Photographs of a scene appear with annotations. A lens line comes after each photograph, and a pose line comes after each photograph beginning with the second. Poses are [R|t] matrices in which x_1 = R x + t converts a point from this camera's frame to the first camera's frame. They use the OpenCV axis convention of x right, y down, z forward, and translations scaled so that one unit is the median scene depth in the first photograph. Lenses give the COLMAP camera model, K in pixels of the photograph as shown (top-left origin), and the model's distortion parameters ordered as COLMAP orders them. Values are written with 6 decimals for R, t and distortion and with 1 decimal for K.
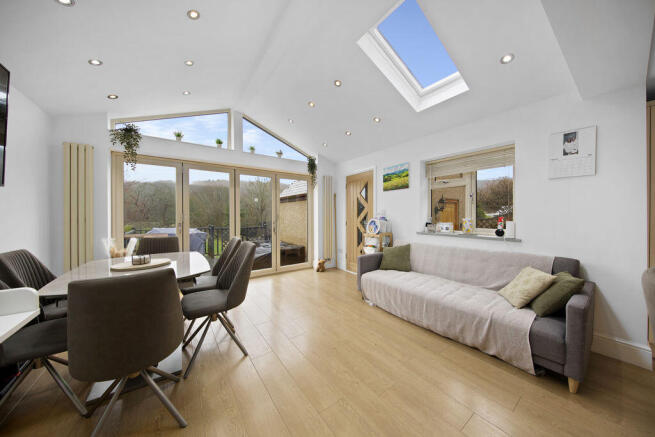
lens RADIAL K [[223.8, 0, 329.3], [0, 223.8, 213.8], [0, 0, 1]] dist [0.000534, 0.000017]
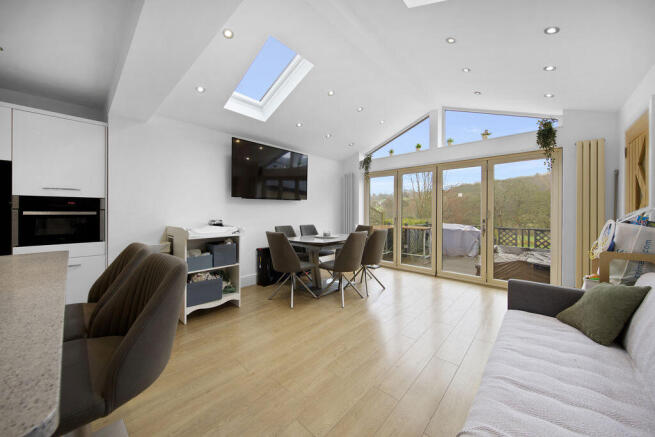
lens RADIAL K [[241.3, 0, 323.2], [0, 241.3, 212.9], [0, 0, 1]] dist [0.000046, 0.000006]
pose [[0.128838, 0.000430, -0.991666, 0.545672], [-0.009321, 0.999956, -0.000777, 0.015181], [0.991622, 0.009343, 0.128836, 0.319598]]
